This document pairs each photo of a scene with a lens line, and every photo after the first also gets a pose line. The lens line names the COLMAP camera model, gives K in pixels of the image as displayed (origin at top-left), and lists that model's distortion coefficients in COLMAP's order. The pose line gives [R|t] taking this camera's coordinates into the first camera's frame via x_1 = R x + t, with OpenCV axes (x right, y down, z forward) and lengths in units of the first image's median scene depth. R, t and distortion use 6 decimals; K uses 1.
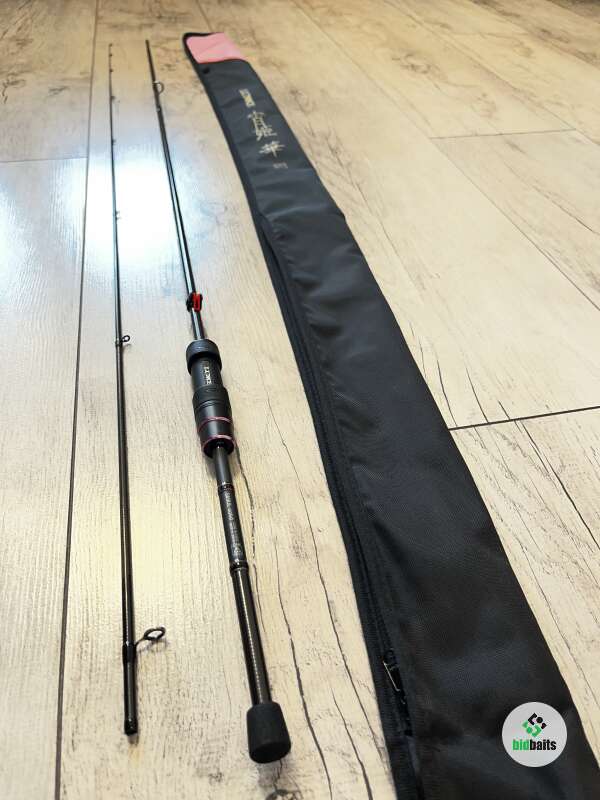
lens RADIAL K [[625.3, 0, 301.9], [0, 625.3, 398.8], [0, 0, 1]] dist [0.042430, -0.090658]
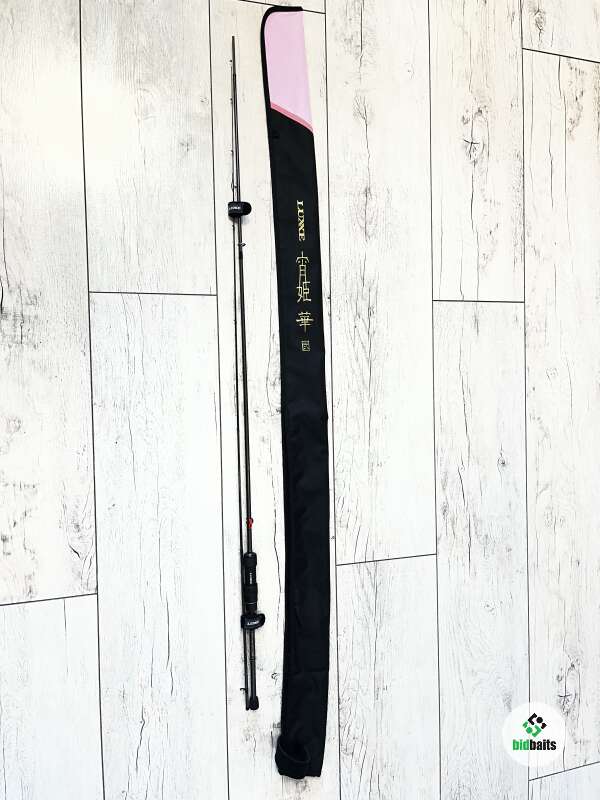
lens RADIAL K [[625.3, 0, 297.5], [0, 625.3, 399.9], [0, 0, 1]] dist [0.042430, -0.090658]
pose [[0.943122, 0.193812, 0.270106, -0.591695], [-0.329464, 0.653474, 0.681487, -1.500641], [-0.044427, -0.731716, 0.680160, -0.241357]]
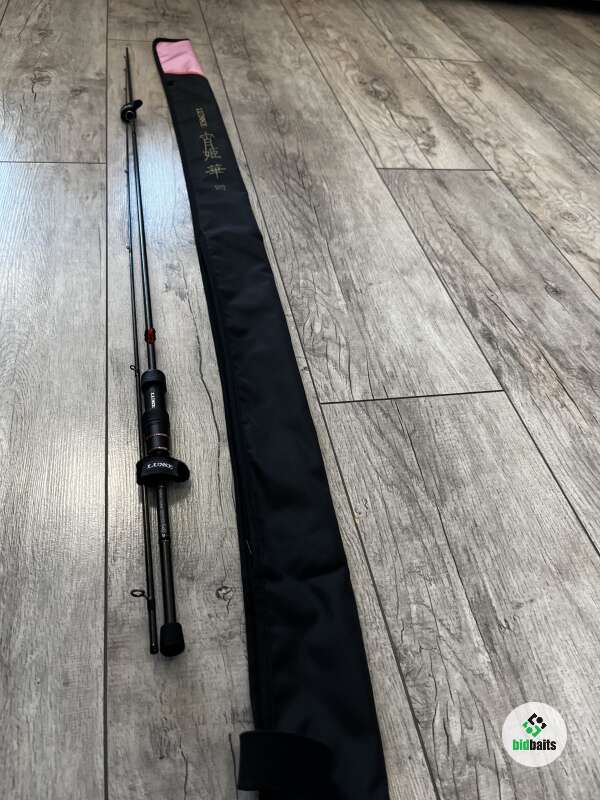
lens RADIAL K [[625.3, 0, 296.9], [0, 625.3, 385.4], [0, 0, 1]] dist [0.042430, -0.090658]
pose [[0.995537, 0.079190, 0.051333, 0.015753], [-0.081983, 0.995127, 0.054790, -0.044084], [-0.046744, -0.058754, 0.997177, -0.361572]]
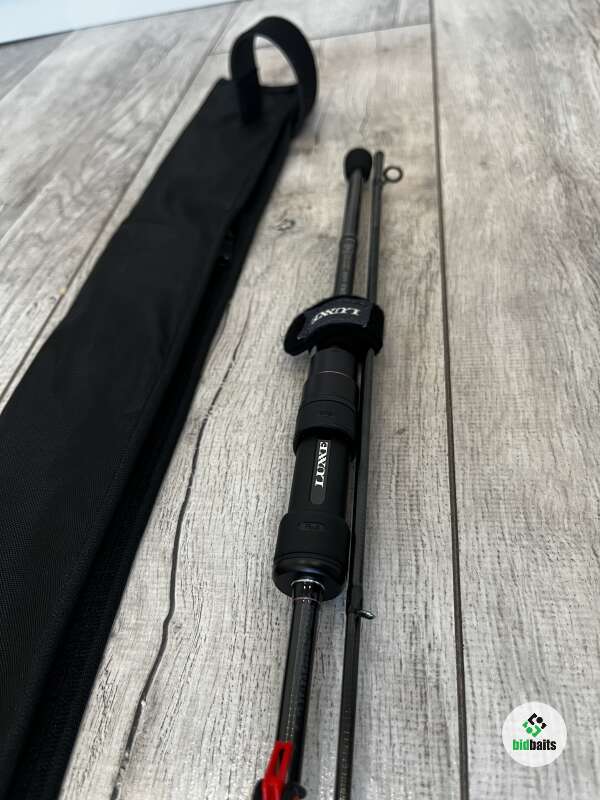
lens RADIAL K [[625.3, 0, 293.4], [0, 625.3, 394.9], [0, 0, 1]] dist [0.042430, -0.090658]
pose [[-0.927186, -0.162195, 0.337667, -0.243705], [0.341415, 0.005046, 0.939899, -0.280534], [-0.154151, 0.986746, 0.050697, 0.531398]]
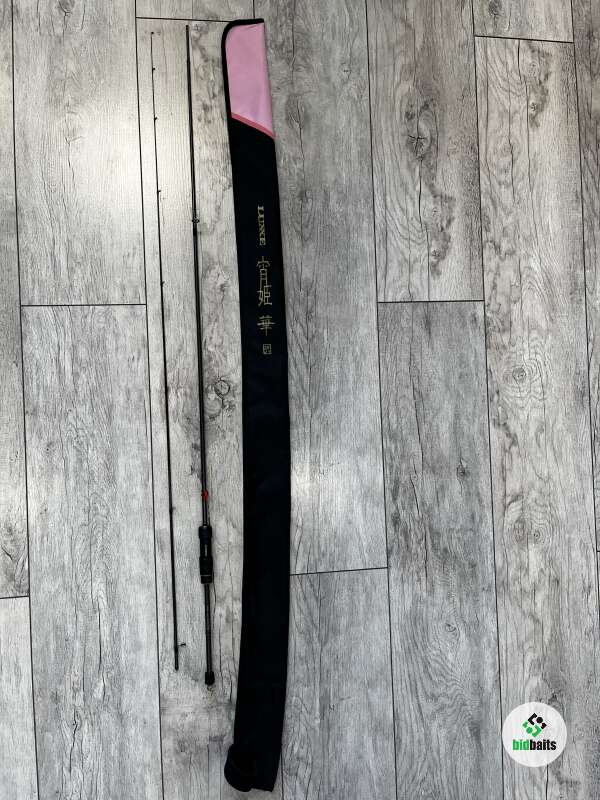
lens RADIAL K [[625.3, 0, 302.9], [0, 625.3, 394.4], [0, 0, 1]] dist [0.042430, -0.090658]
pose [[0.976120, 0.187137, 0.110314, -0.110053], [-0.209810, 0.680556, 0.702014, -1.596043], [0.056298, -0.708395, 0.703568, -0.239194]]
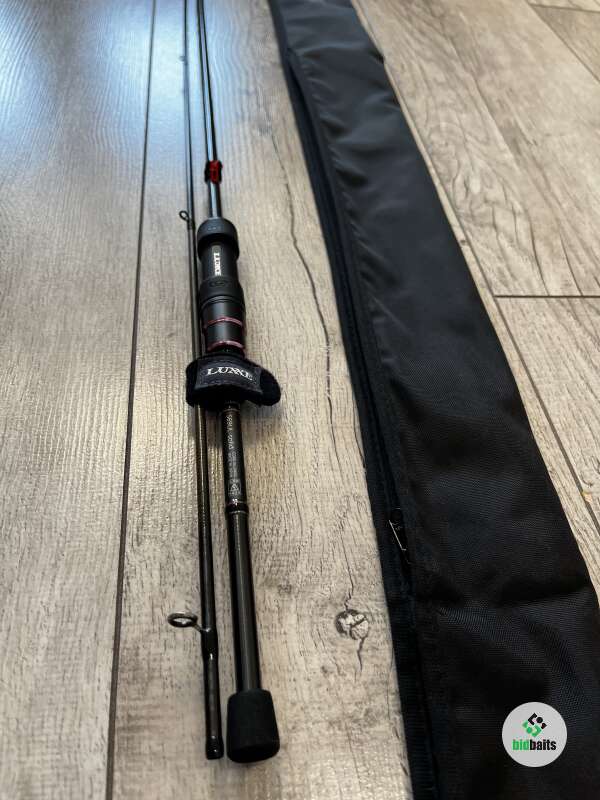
lens RADIAL K [[625.3, 0, 298.3], [0, 625.3, 398.8], [0, 0, 1]] dist [0.042430, -0.090658]
pose [[0.991118, 0.132988, -0.000065, -0.065057], [-0.131664, 0.981321, 0.140264, 0.075379], [0.018717, -0.139009, 0.990114, 0.037891]]
